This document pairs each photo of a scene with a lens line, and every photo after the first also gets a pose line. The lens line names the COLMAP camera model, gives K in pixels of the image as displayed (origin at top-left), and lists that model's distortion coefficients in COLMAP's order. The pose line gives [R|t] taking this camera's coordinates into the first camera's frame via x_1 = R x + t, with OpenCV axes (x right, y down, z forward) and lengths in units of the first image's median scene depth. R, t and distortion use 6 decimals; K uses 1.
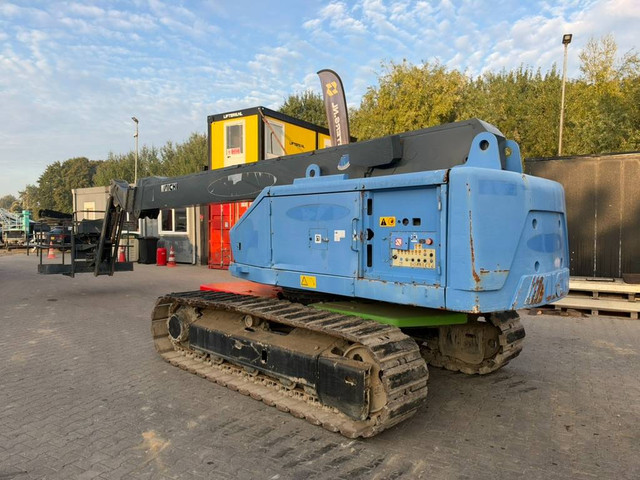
lens RADIAL K [[474.5, 0, 320.0], [0, 474.5, 240.0], [0, 0, 1]] dist [0.007320, -0.033184]
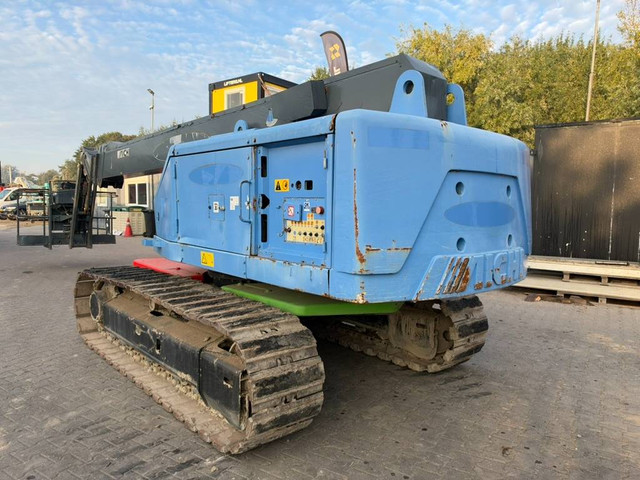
lens RADIAL K [[474.5, 0, 320.0], [0, 474.5, 240.0], [0, 0, 1]] dist [0.007320, -0.033184]
pose [[0.997172, 0.017105, -0.073184, 0.221270], [-0.013541, 0.998711, 0.048923, 0.010835], [0.073926, -0.047794, 0.996118, 0.173128]]
